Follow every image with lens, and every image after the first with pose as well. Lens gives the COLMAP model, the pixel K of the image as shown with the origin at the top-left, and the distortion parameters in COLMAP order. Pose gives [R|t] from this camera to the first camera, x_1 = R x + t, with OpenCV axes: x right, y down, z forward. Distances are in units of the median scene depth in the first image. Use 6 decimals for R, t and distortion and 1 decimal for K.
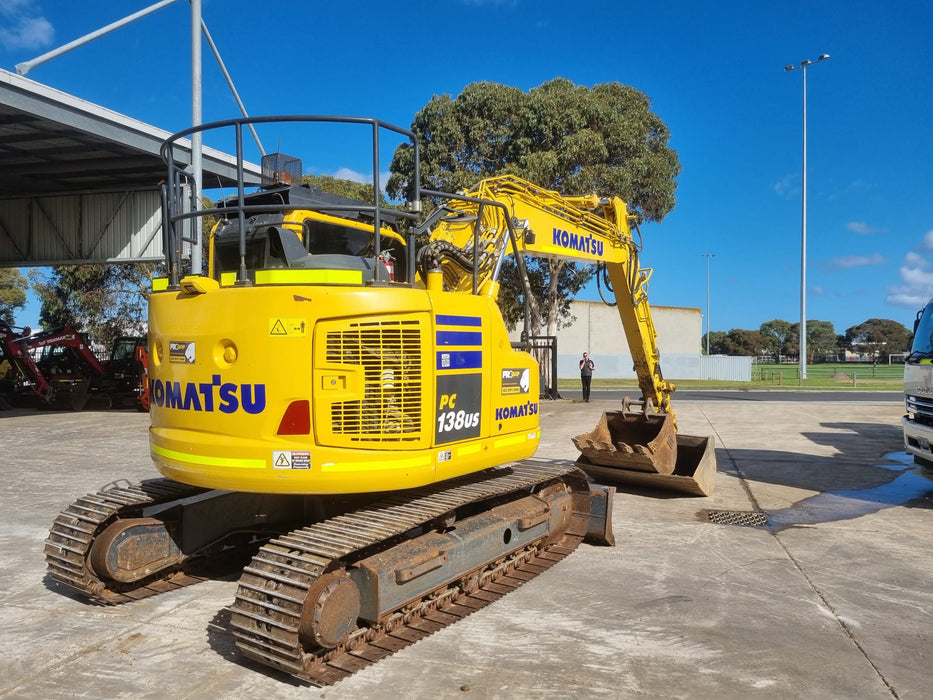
lens RADIAL K [[690.7, 0, 470.9], [0, 690.7, 362.1], [0, 0, 1]] dist [0.080059, -0.083165]
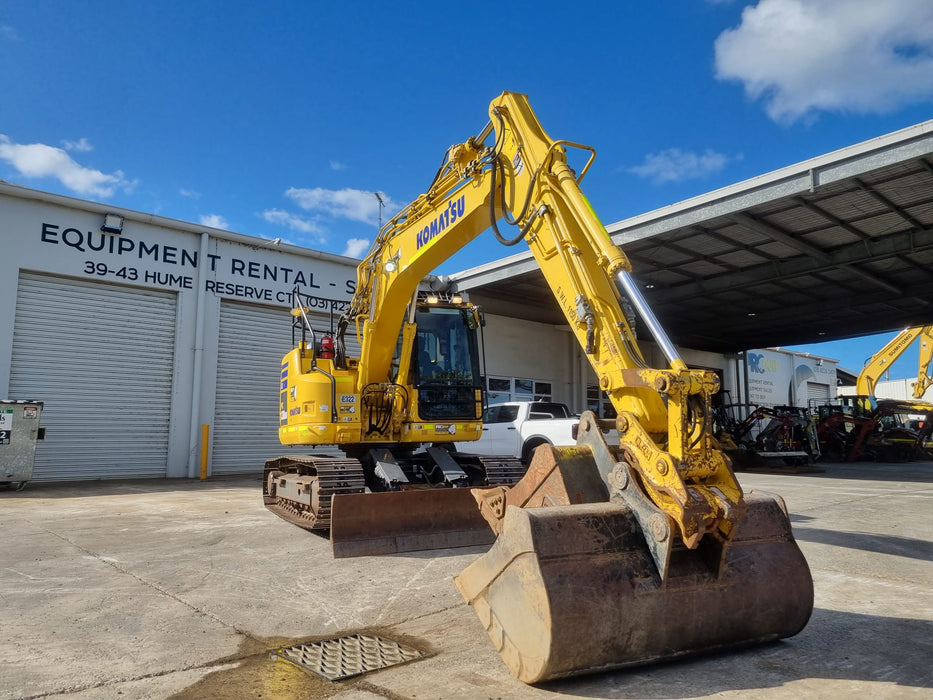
lens RADIAL K [[703.0, 0, 458.9], [0, 703.0, 352.6], [0, 0, 1]] dist [0.060048, -0.039130]
pose [[-0.527753, -0.108205, -0.842477, 1.428794], [-0.008104, 0.992449, -0.122390, 0.146883], [0.849359, -0.057764, -0.524645, 2.459489]]
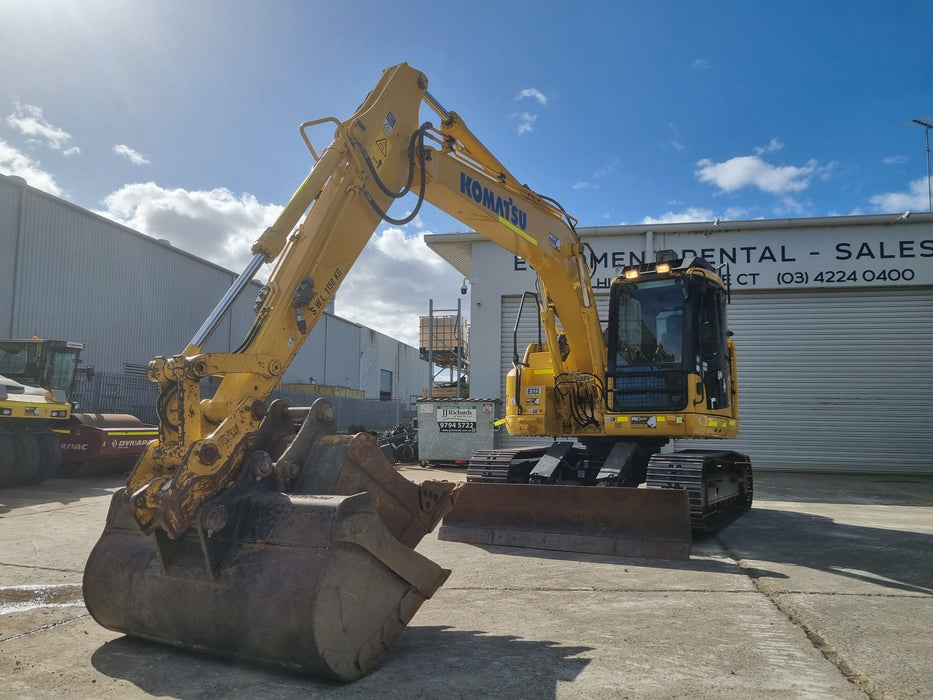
lens RADIAL K [[702.5, 0, 449.9], [0, 702.5, 358.6], [0, 0, 1]] dist [0.079957, -0.063836]
pose [[-0.997902, -0.025796, -0.059378, 0.380490], [-0.020219, 0.995491, -0.092681, 0.135409], [0.061501, -0.091286, -0.993924, 3.044548]]
